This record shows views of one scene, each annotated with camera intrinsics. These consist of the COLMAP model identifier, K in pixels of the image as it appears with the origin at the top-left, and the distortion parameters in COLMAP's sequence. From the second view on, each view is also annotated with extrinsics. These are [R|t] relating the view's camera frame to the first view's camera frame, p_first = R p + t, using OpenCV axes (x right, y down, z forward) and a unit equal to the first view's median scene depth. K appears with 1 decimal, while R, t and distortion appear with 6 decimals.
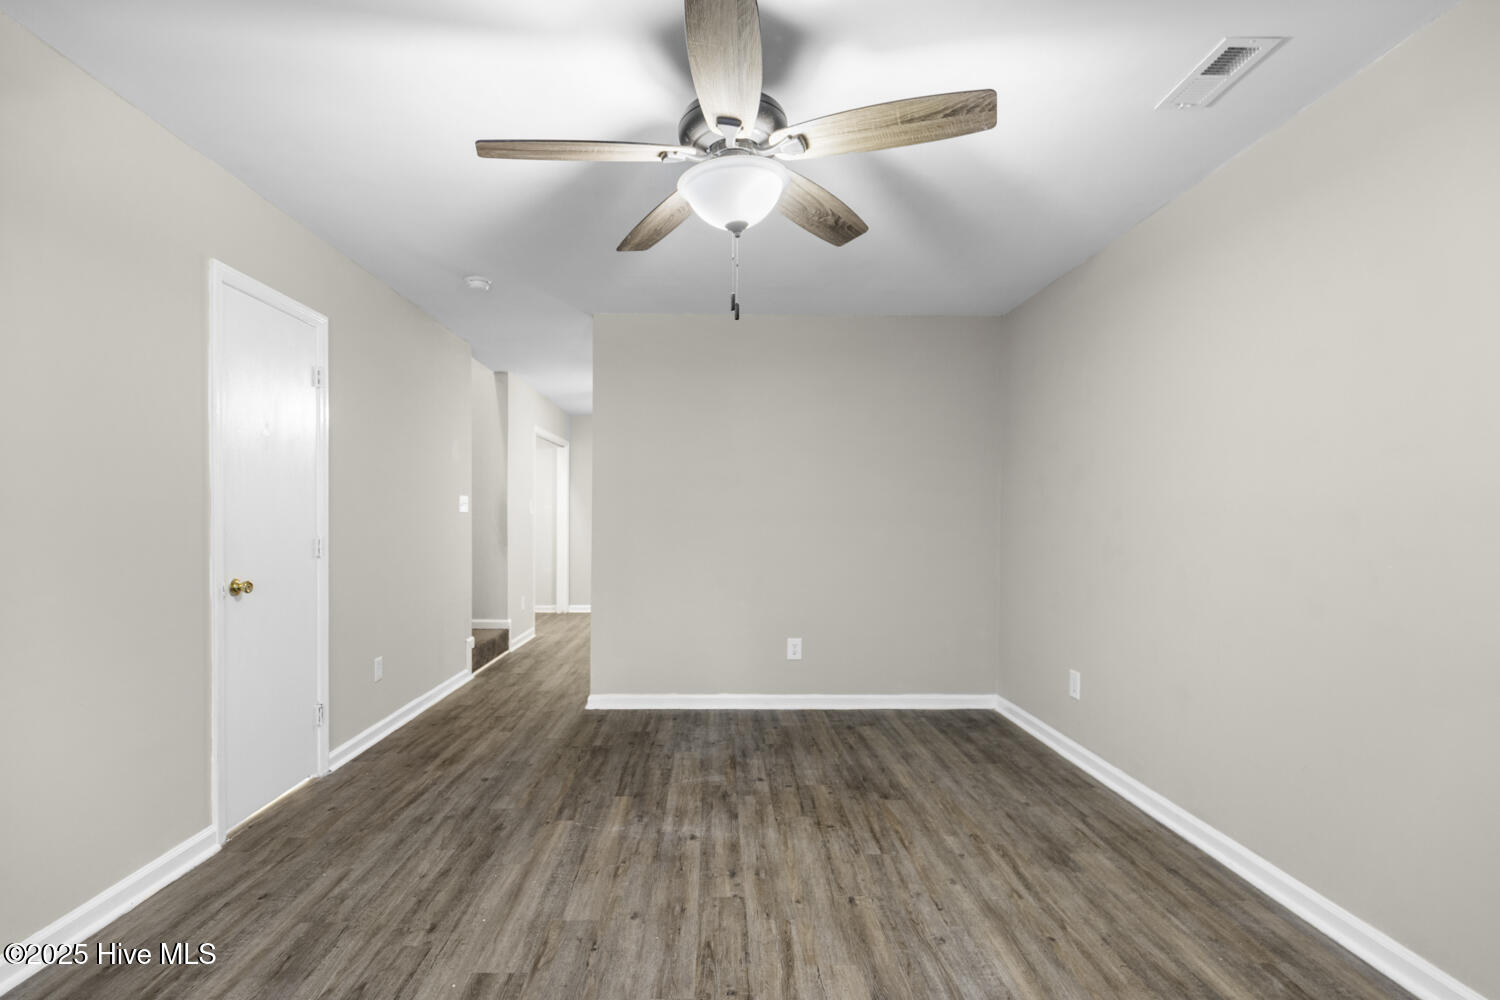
lens RADIAL K [[679.5, 0, 726.6], [0, 679.5, 532.1], [0, 0, 1]] dist [0.008612, -0.002076]
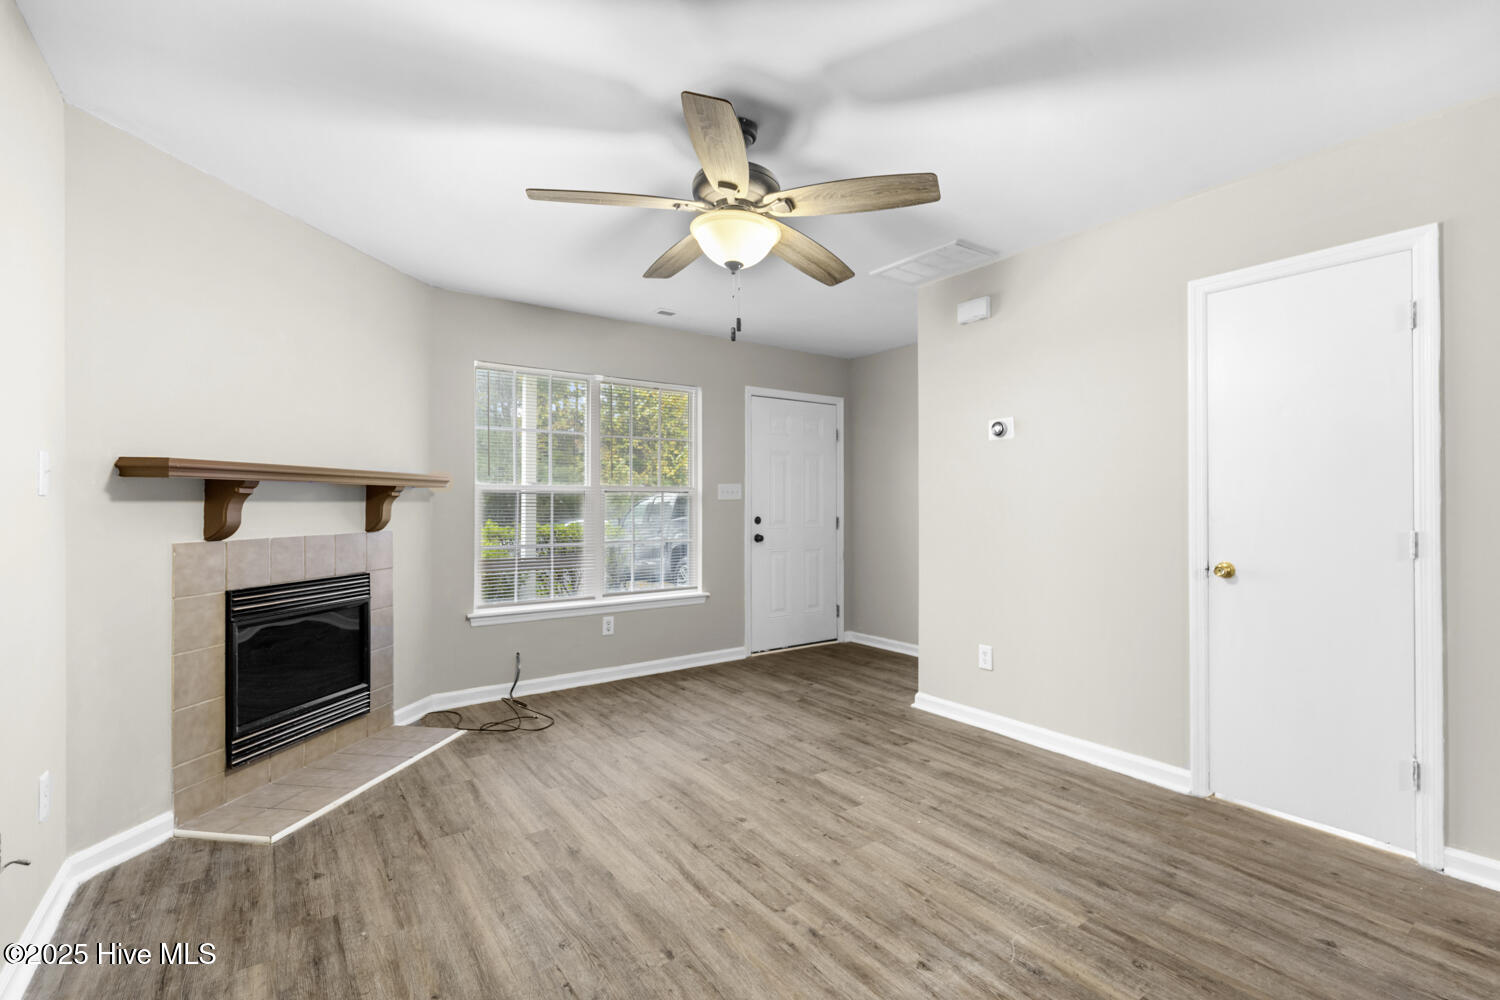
lens RADIAL K [[679.5, 0, 761.2], [0, 679.5, 487.6], [0, 0, 1]] dist [0.008612, -0.002076]
pose [[-0.813054, -0.016419, -0.581957, 0.506284], [-0.015527, 0.999858, -0.006515, -0.030471], [0.581981, 0.003739, -0.813194, 1.495489]]
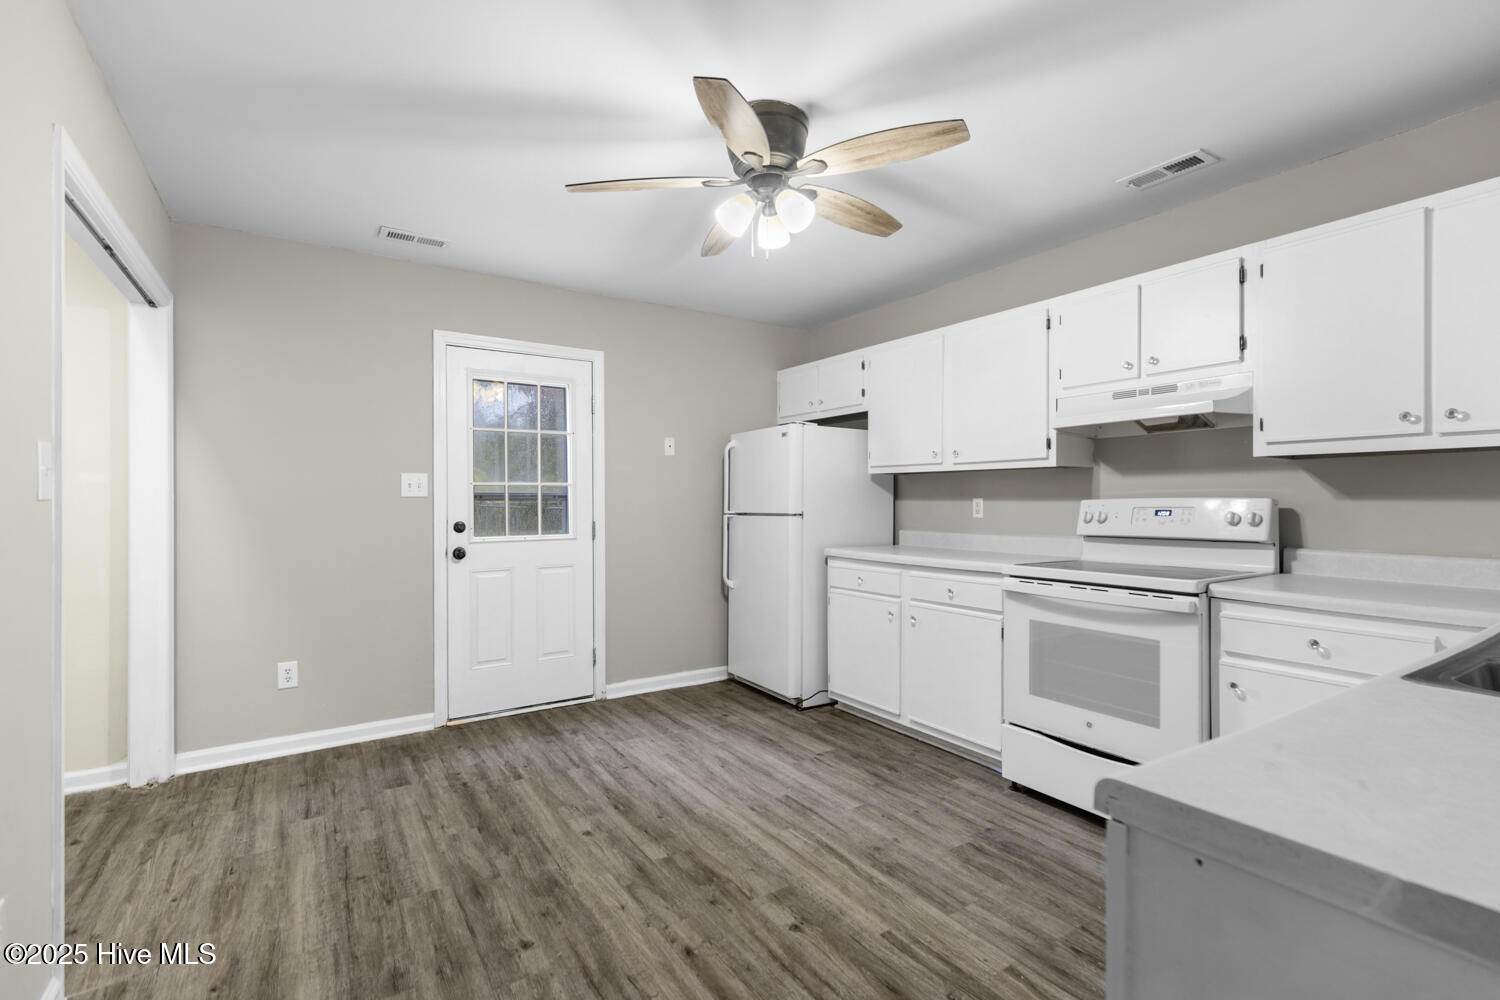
lens RADIAL K [[679.5, 0, 769.9], [0, 679.5, 503.7], [0, 0, 1]] dist [0.008612, -0.002076]
pose [[0.836719, -0.011917, 0.547502, -0.579906], [0.020446, 0.999746, -0.009486, -0.048789], [-0.547250, 0.019131, 0.836750, 1.836065]]
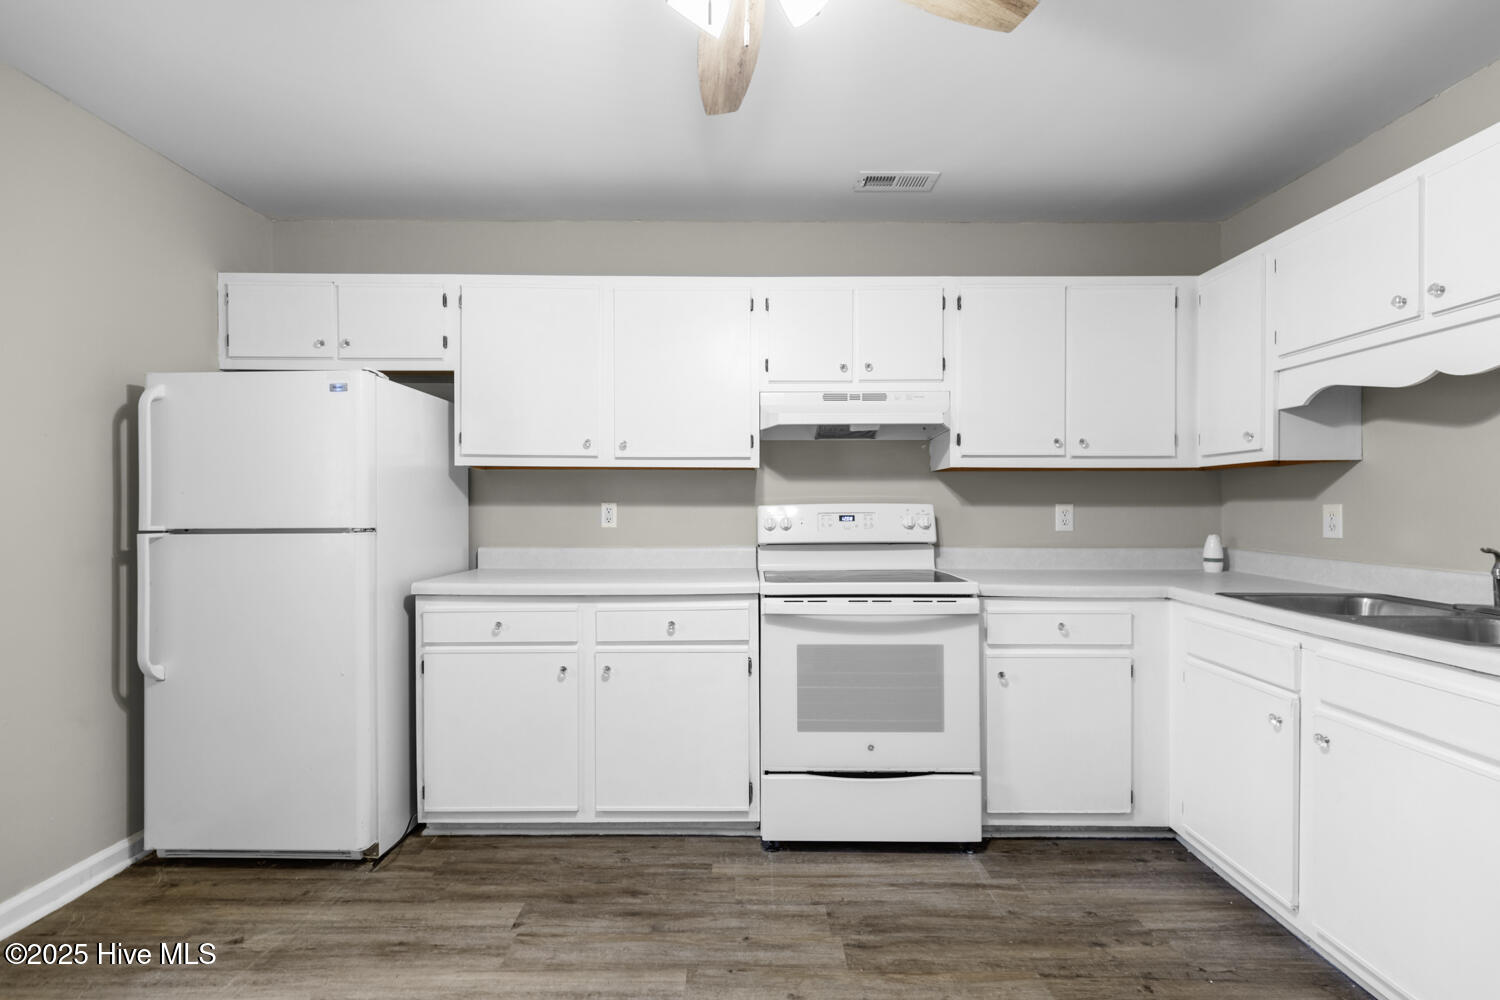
lens RADIAL K [[679.5, 0, 739.2], [0, 679.5, 513.7], [0, 0, 1]] dist [0.008612, -0.002076]
pose [[0.022331, -0.018522, 0.999579, -0.566877], [0.022223, 0.999591, 0.018026, -0.064188], [-0.999504, 0.021811, 0.022733, 2.614991]]
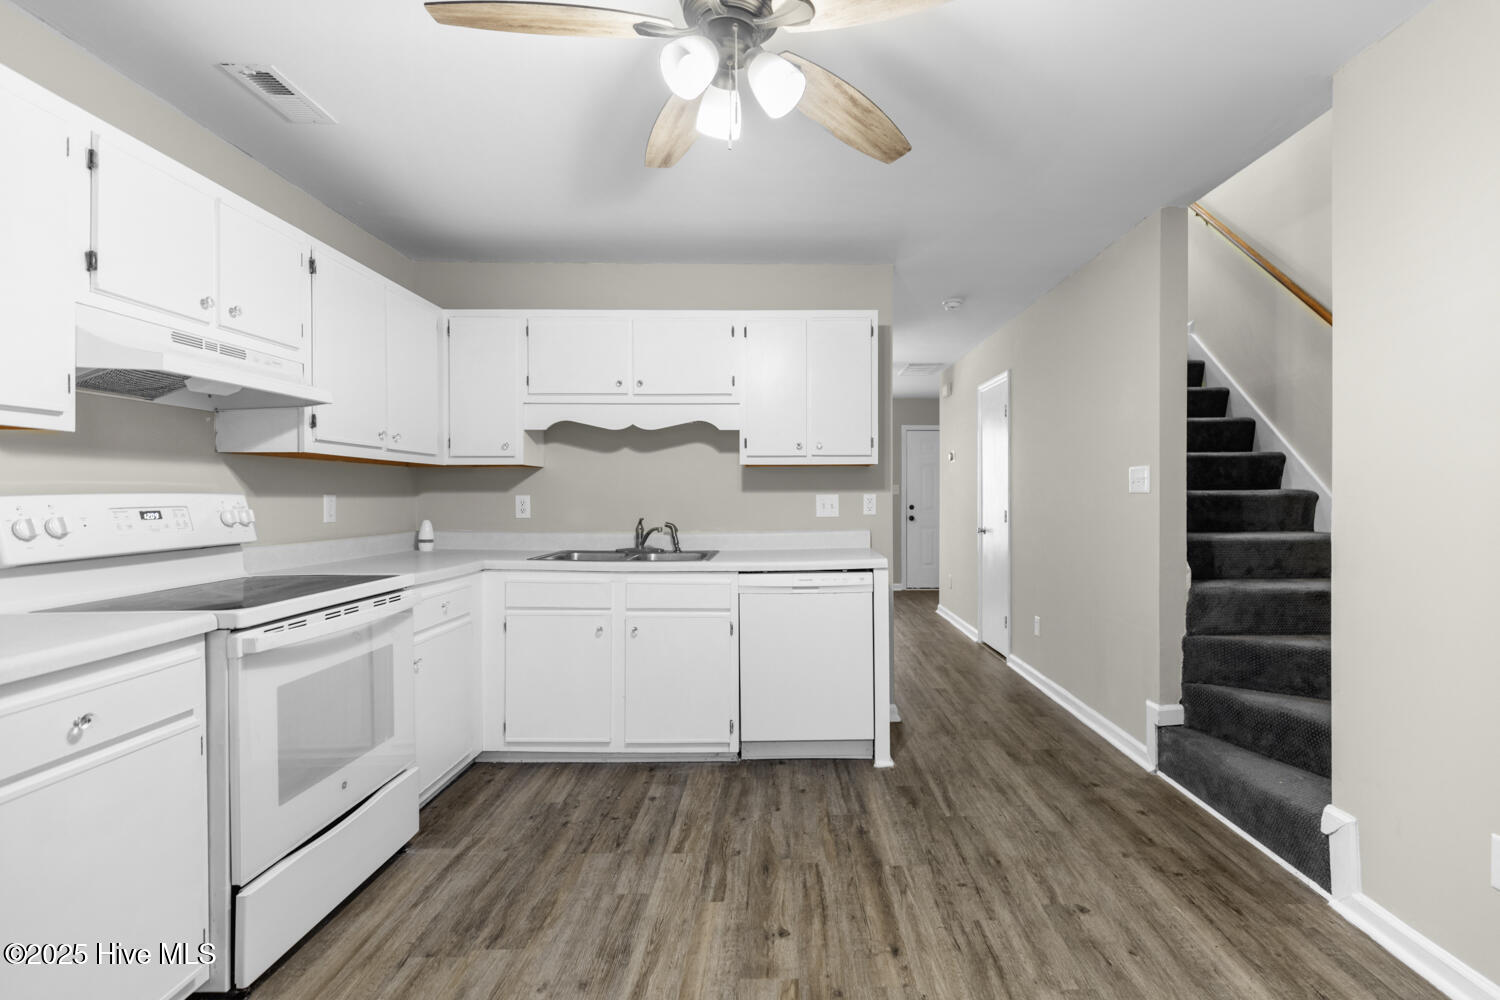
lens RADIAL K [[679.5, 0, 794.4], [0, 679.5, 497.3], [0, 0, 1]] dist [0.008612, -0.002076]
pose [[-0.999977, -0.005316, 0.004263, -0.135808], [-0.005212, 0.999699, 0.023958, -0.075176], [-0.004389, 0.023935, -0.999704, 3.267169]]
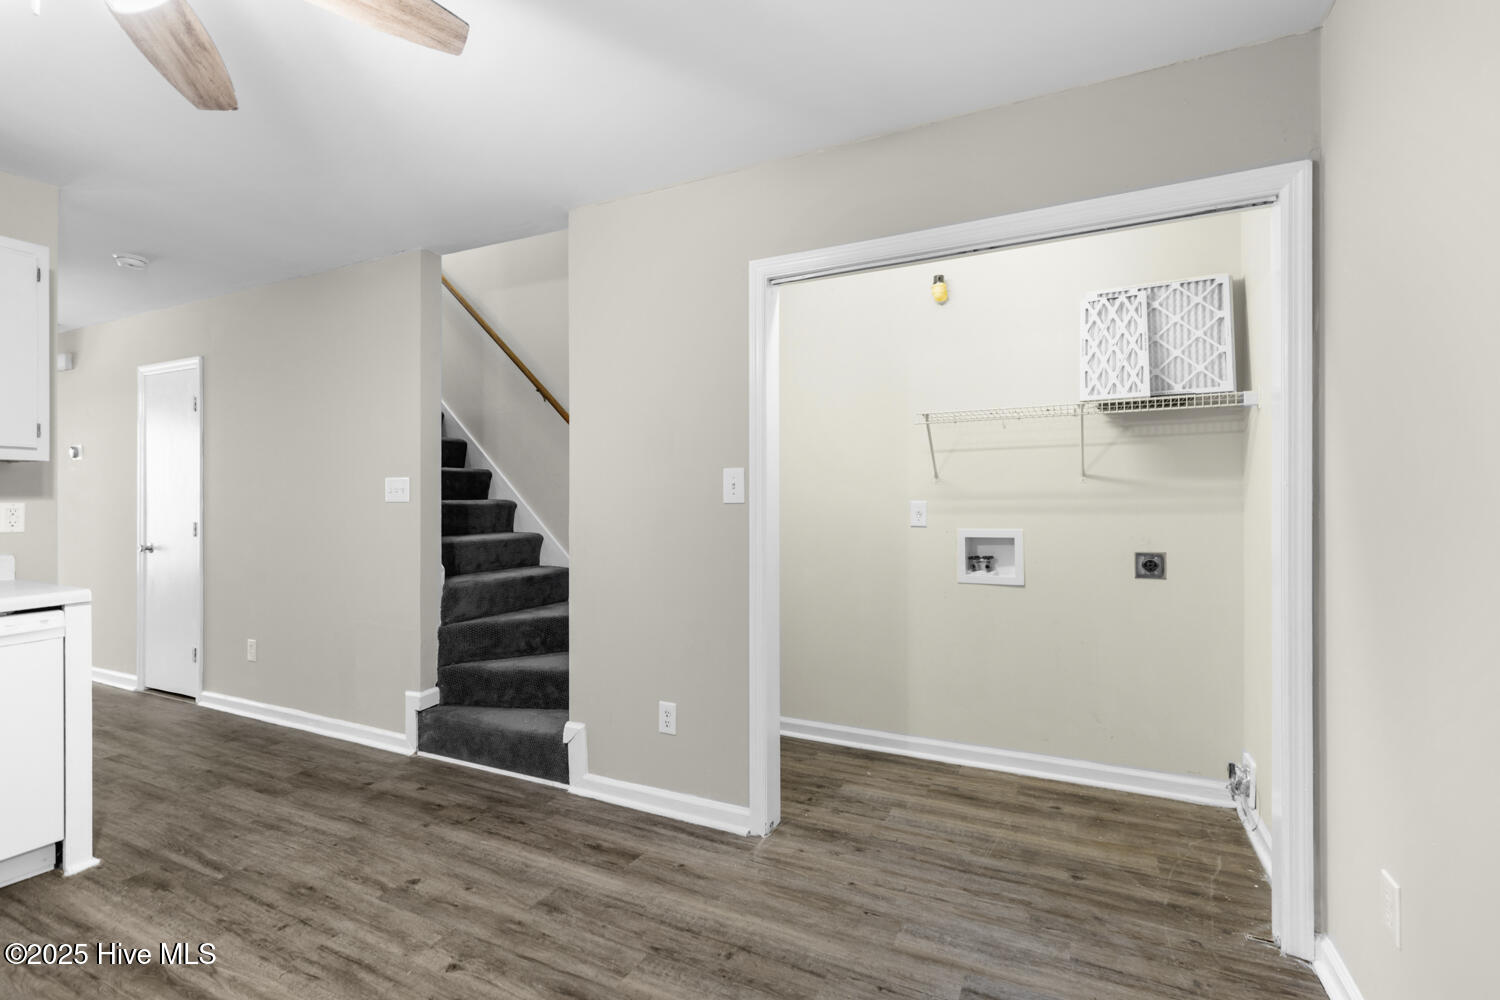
lens RADIAL K [[679.5, 0, 745.6], [0, 679.5, 500.3], [0, 0, 1]] dist [0.008612, -0.002076]
pose [[-0.462441, -0.010476, -0.886588, 0.118940], [-0.020825, 0.999783, -0.000952, -0.073217], [0.886405, 0.018023, -0.462559, 3.252660]]
